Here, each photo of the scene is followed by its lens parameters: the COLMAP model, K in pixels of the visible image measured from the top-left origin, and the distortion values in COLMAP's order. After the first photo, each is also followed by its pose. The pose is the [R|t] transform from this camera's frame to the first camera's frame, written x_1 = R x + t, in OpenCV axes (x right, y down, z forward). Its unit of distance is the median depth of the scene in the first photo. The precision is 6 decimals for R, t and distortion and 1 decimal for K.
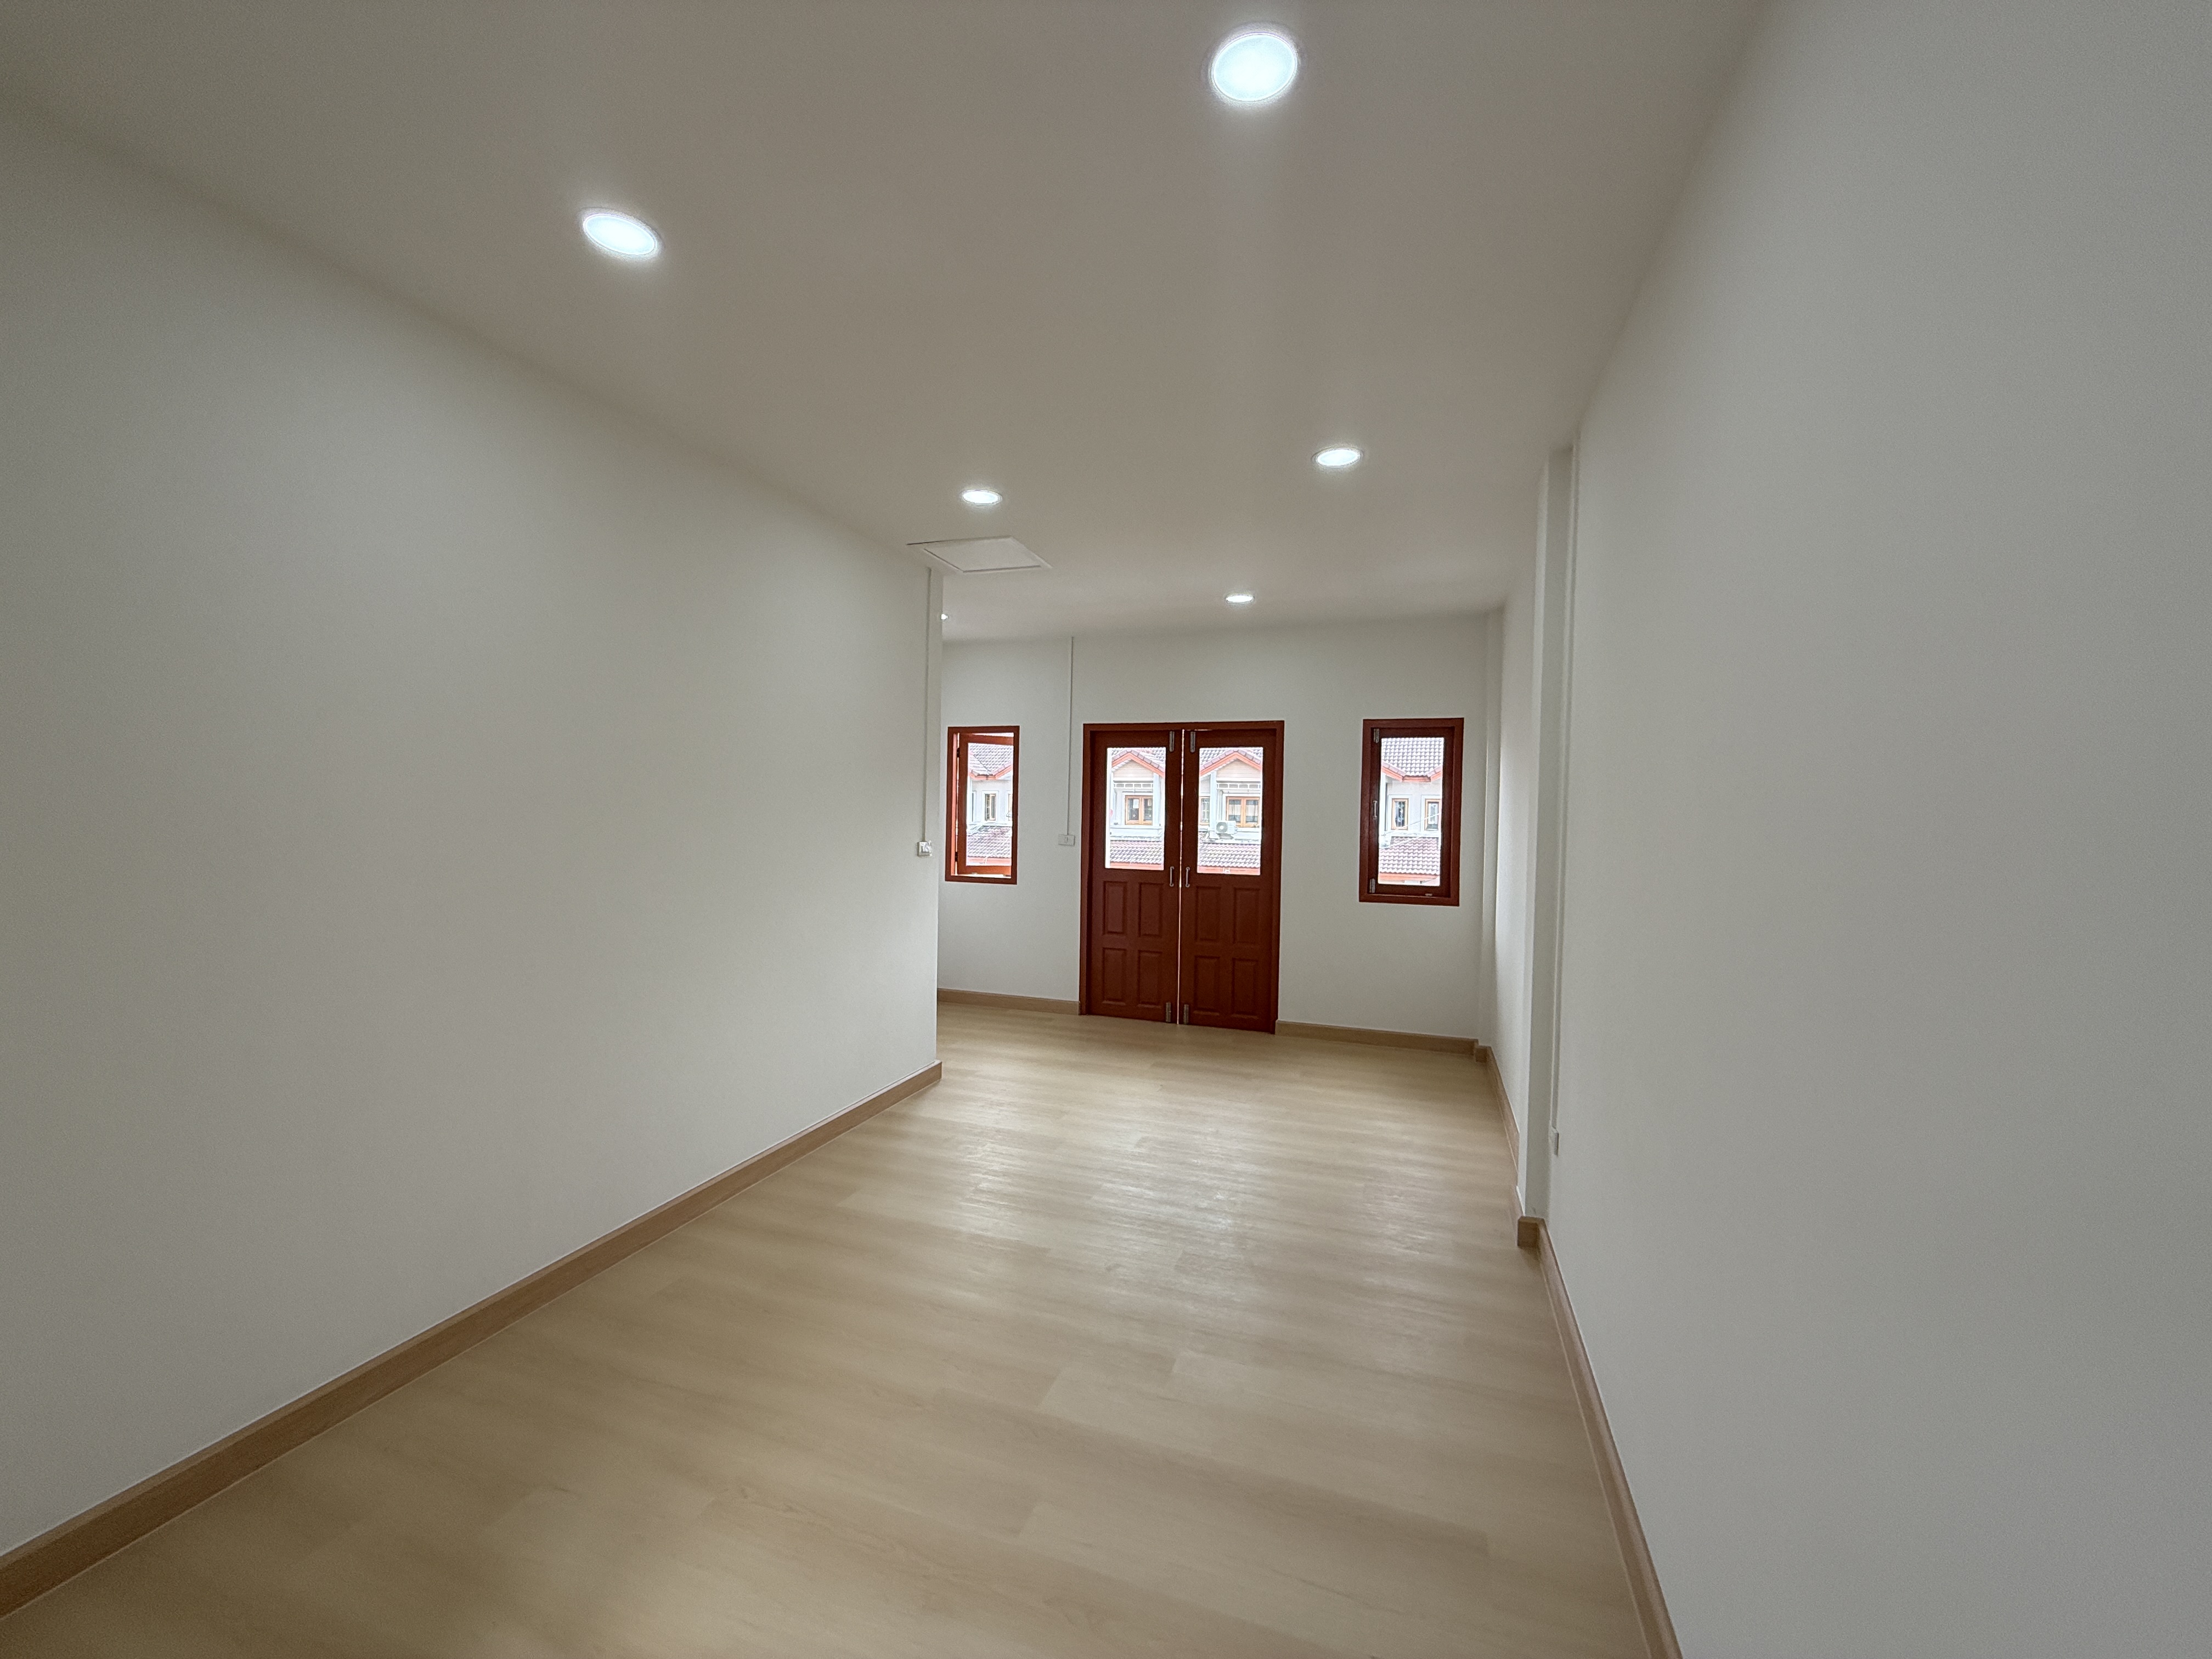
lens RADIAL K [[884.7, 0, 1101.9], [0, 884.7, 831.7], [0, 0, 1]] dist [-0.001164, 0.000268]
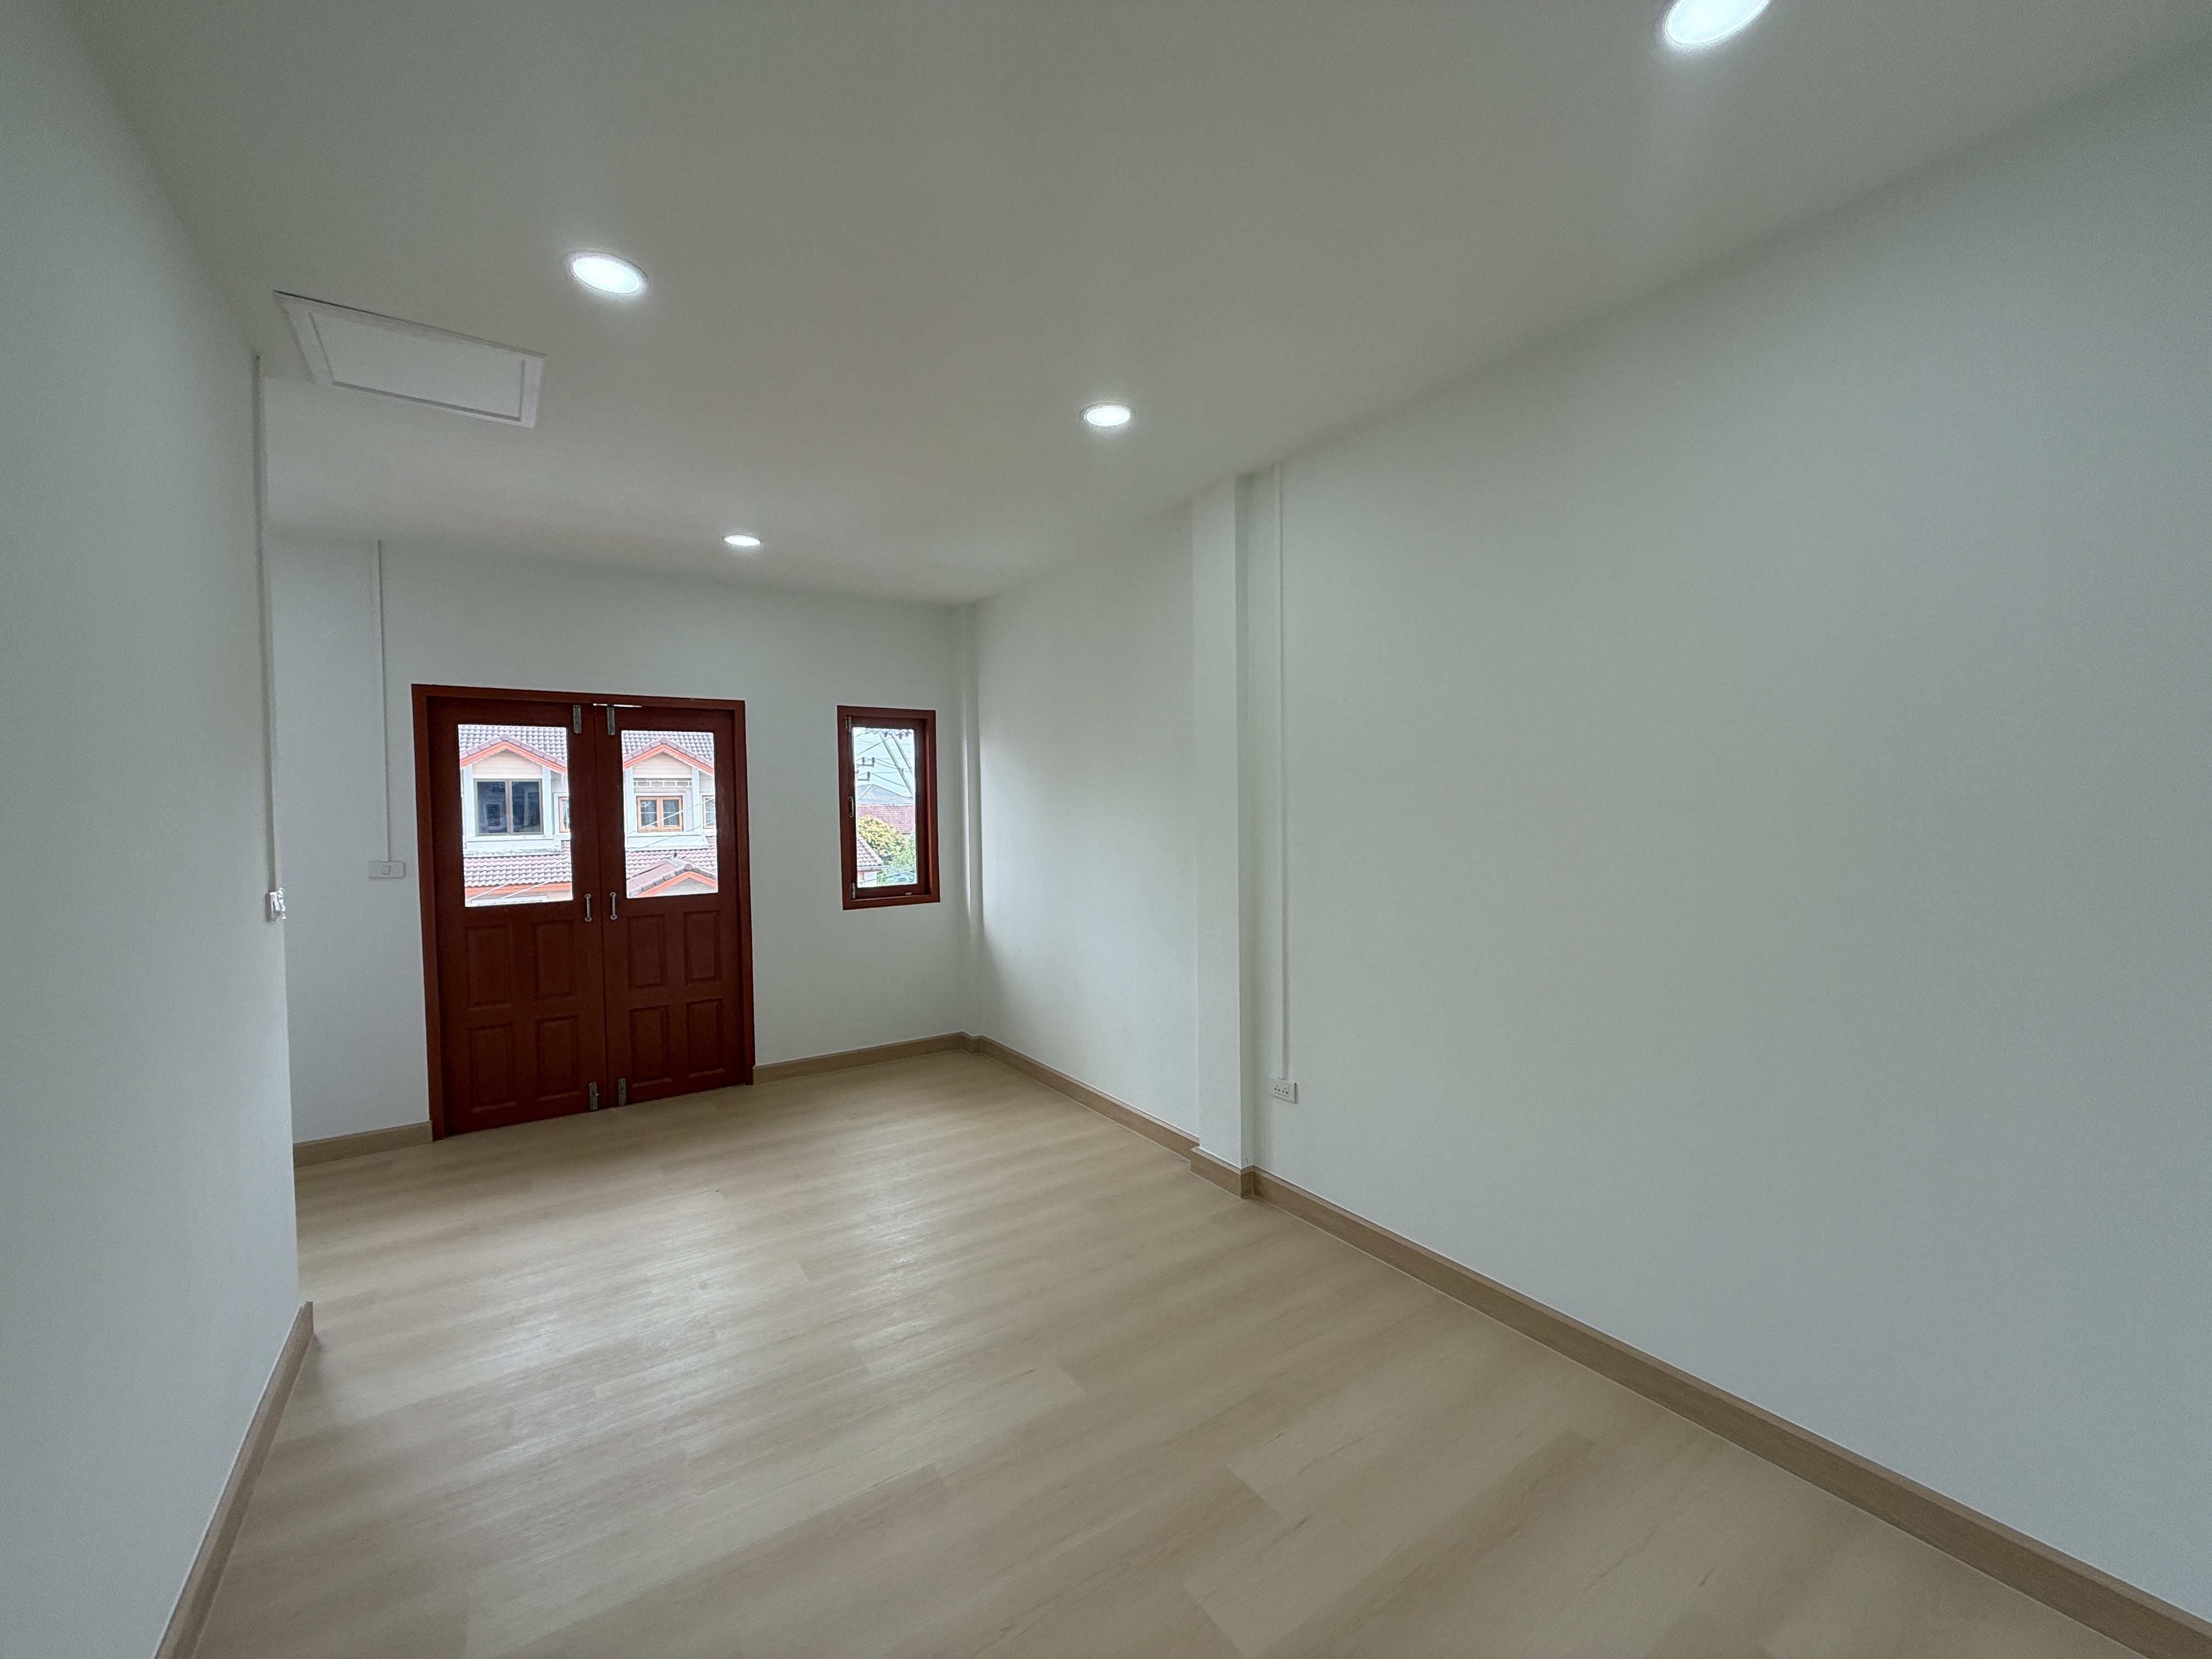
lens RADIAL K [[884.7, 0, 1101.9], [0, 884.7, 831.7], [0, 0, 1]] dist [-0.001164, 0.000268]
pose [[0.600272, -0.049918, 0.798236, -0.259381], [0.047357, 0.998518, 0.026831, -0.011371], [-0.798392, 0.021696, 0.601747, 0.252268]]
